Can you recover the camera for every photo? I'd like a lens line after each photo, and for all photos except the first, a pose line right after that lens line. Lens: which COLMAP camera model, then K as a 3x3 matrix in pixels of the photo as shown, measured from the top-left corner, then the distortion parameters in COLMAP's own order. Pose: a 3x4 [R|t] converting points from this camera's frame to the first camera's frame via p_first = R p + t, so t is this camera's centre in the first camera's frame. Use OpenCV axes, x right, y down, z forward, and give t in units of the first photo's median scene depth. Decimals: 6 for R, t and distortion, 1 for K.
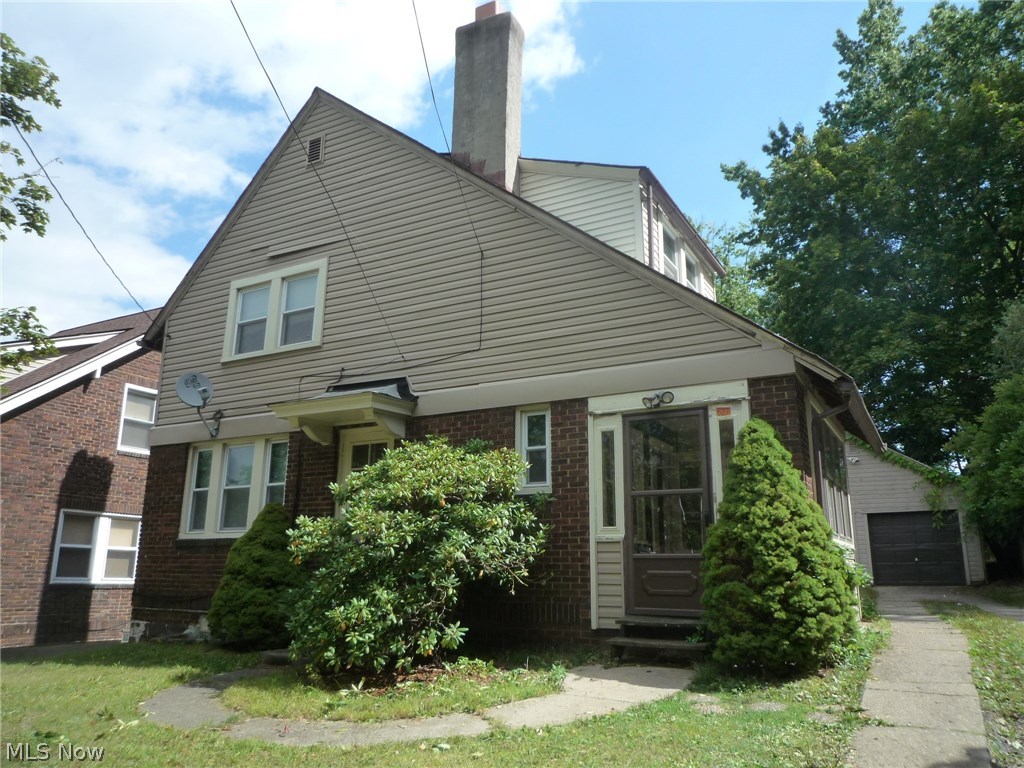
lens RADIAL K [[775.8, 0, 512.2], [0, 775.8, 382.0], [0, 0, 1]] dist [-0.024885, 0.000084]
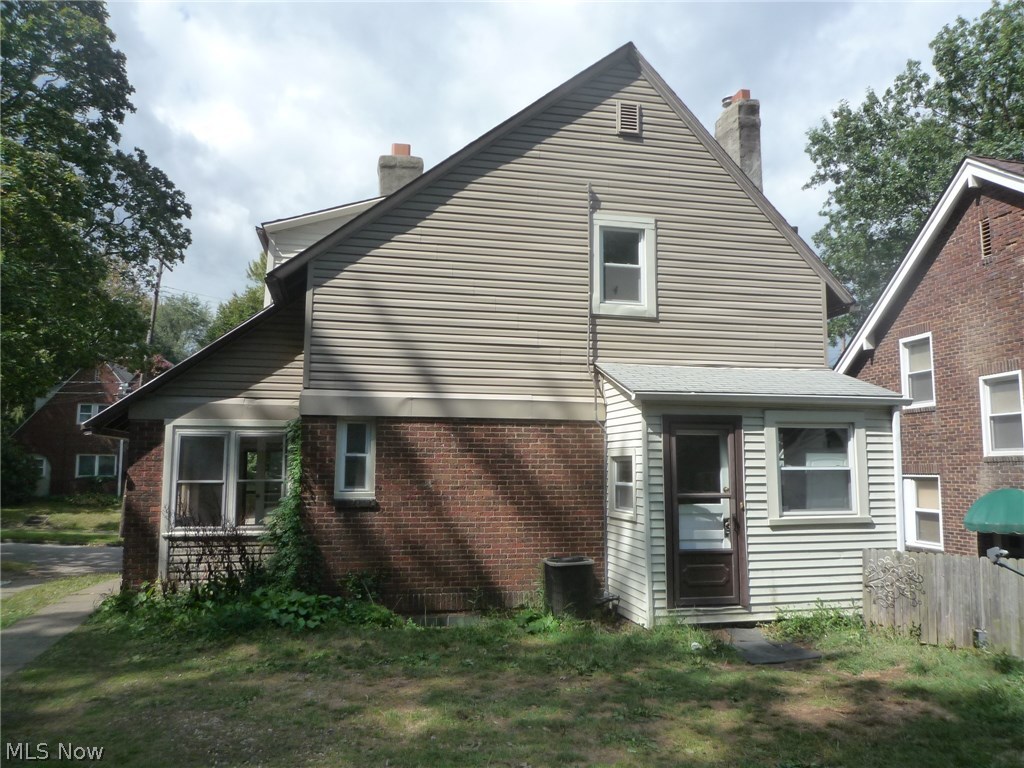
lens RADIAL K [[775.8, 0, 511.8], [0, 775.8, 384.2], [0, 0, 1]] dist [-0.024885, 0.000084]
pose [[-0.744940, -0.083011, -0.661947, 0.346577], [0.157259, 0.942417, -0.295159, 0.184789], [0.648332, -0.323973, -0.688990, 0.942357]]
